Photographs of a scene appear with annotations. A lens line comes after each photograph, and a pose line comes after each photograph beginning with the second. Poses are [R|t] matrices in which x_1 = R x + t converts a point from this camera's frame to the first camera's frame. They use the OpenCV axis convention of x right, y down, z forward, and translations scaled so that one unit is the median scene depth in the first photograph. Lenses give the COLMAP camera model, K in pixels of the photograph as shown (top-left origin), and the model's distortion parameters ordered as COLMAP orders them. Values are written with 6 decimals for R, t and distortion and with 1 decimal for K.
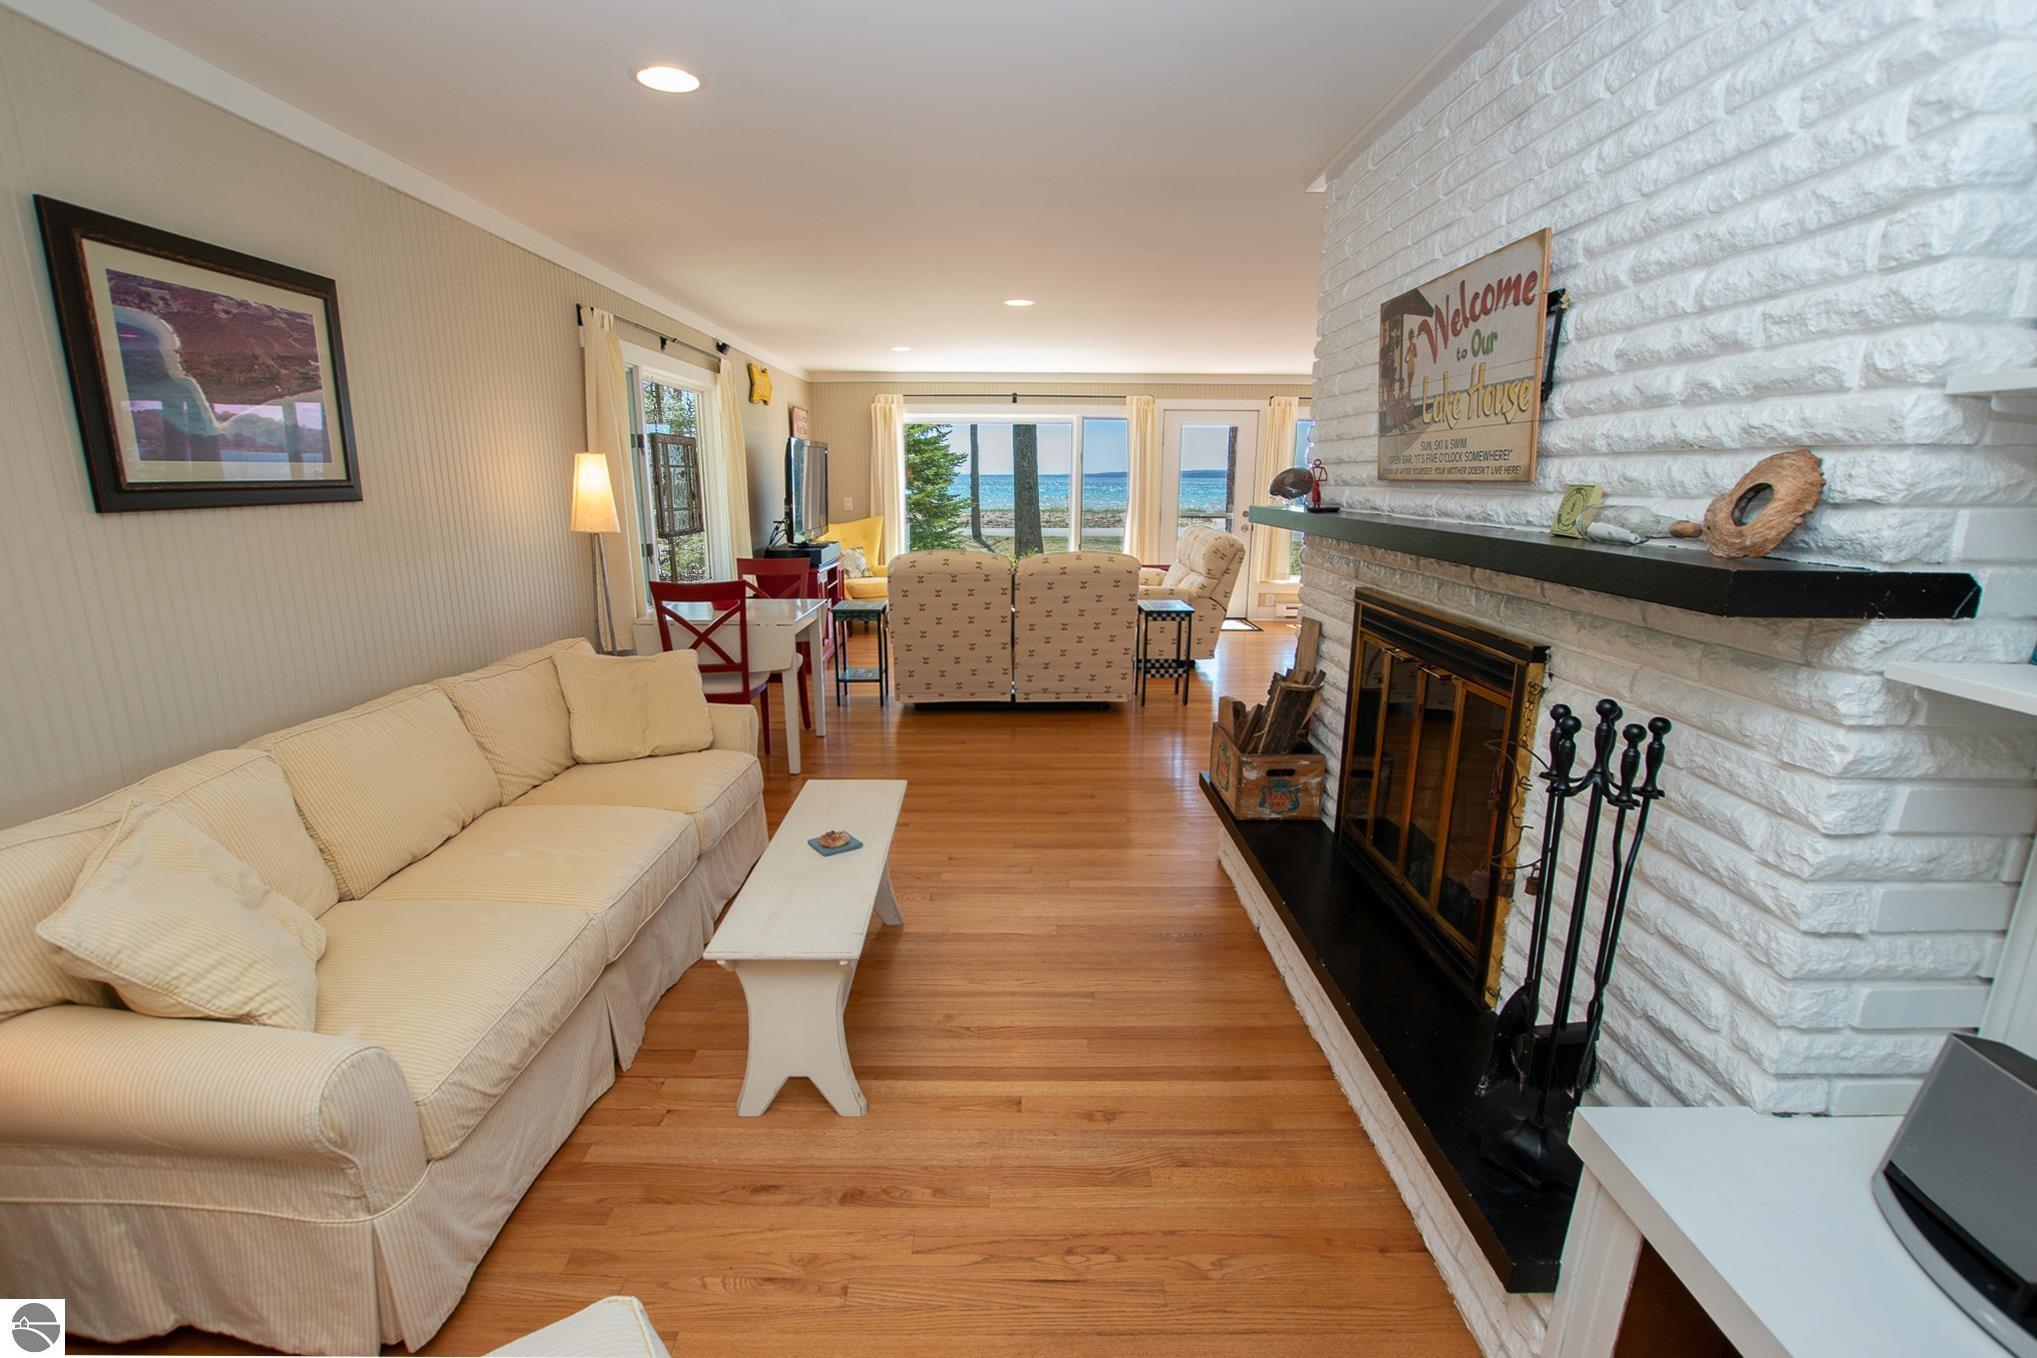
lens RADIAL K [[904.3, 0, 1008.0], [0, 904.3, 698.8], [0, 0, 1]] dist [-0.033727, 0.005363]
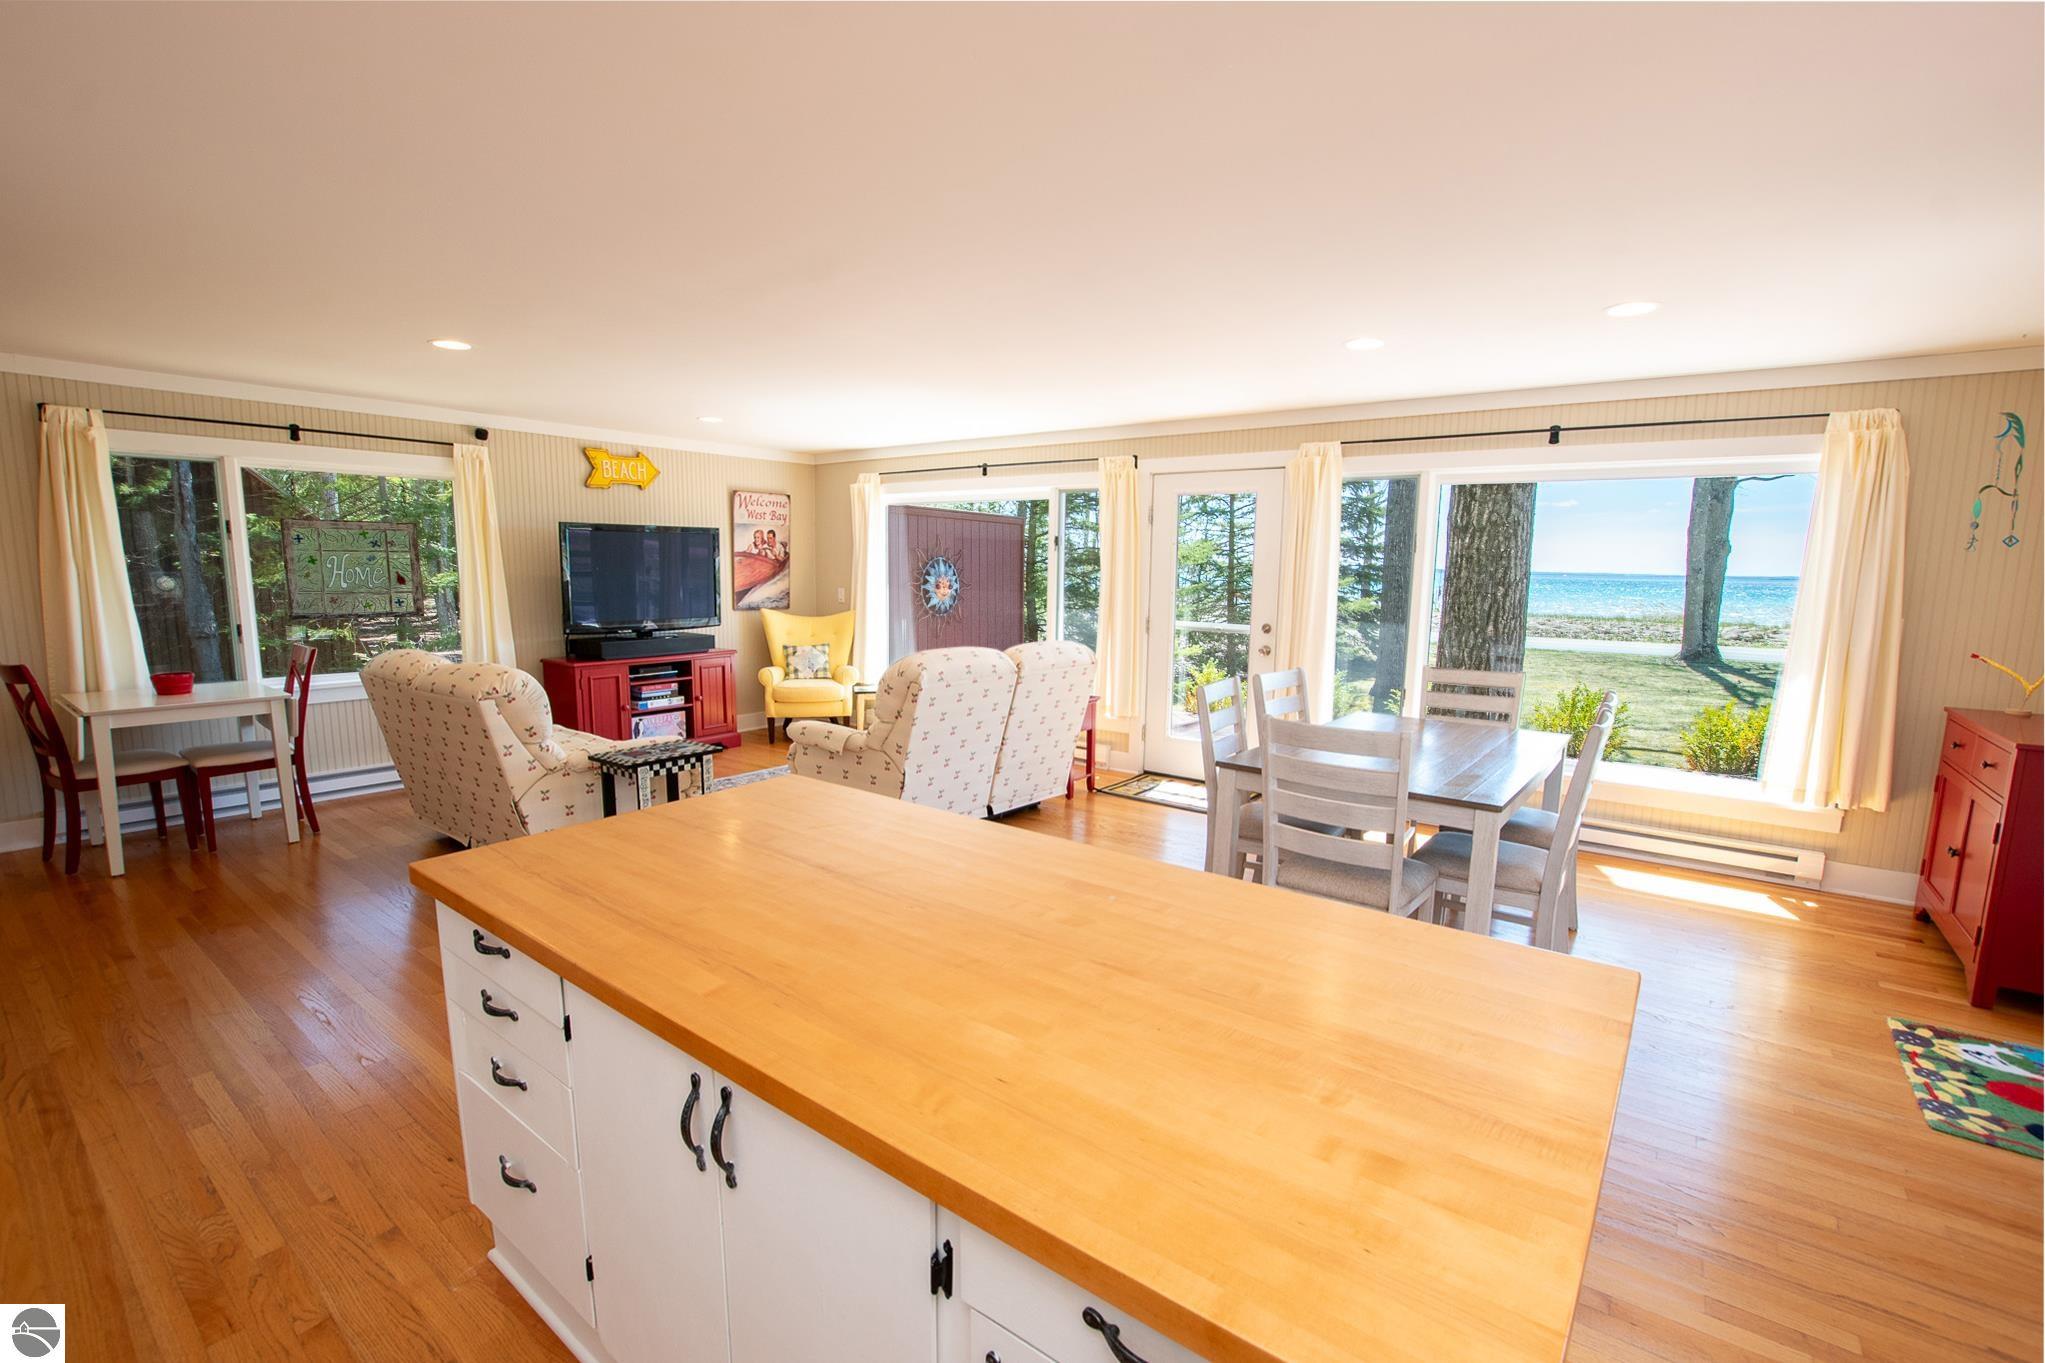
lens RADIAL K [[907.8, 0, 1020.4], [0, 907.8, 692.8], [0, 0, 1]] dist [-0.033727, 0.005363]
pose [[0.798295, 0.092198, -0.595168, 2.157971], [-0.155585, 0.986239, -0.055906, -0.416877], [0.581824, 0.137228, 0.801654, 1.680707]]
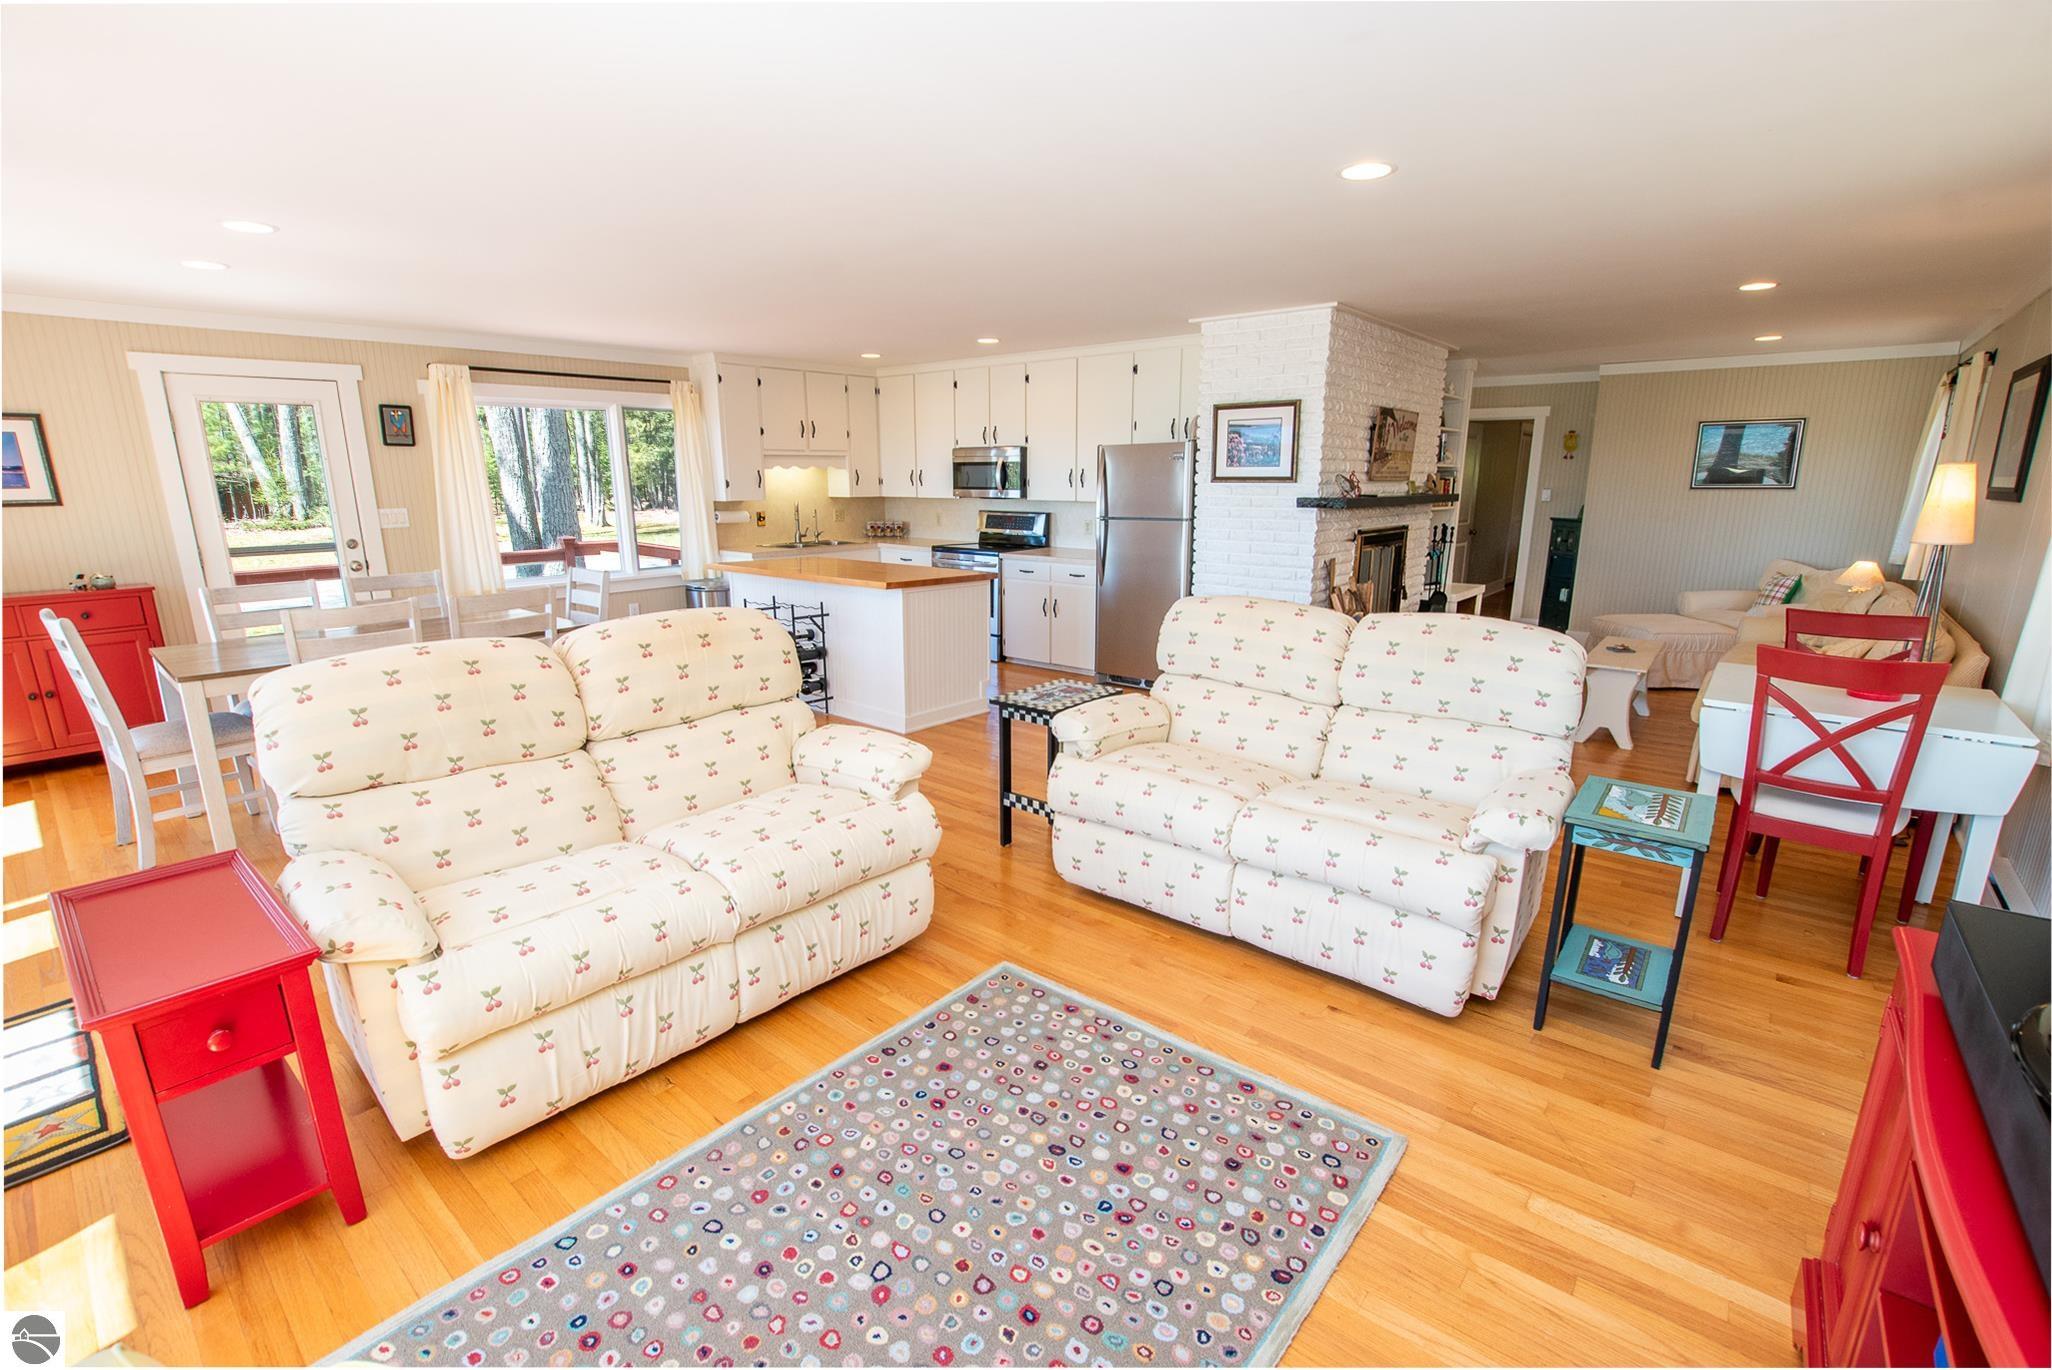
lens RADIAL K [[910.9, 0, 1028.2], [0, 910.9, 701.2], [0, 0, 1]] dist [-0.033727, 0.005363]
pose [[-0.766480, -0.154221, 0.623478, -0.537414], [0.154908, 0.897696, 0.412488, -0.975419], [-0.623307, 0.412745, -0.664176, 3.902895]]
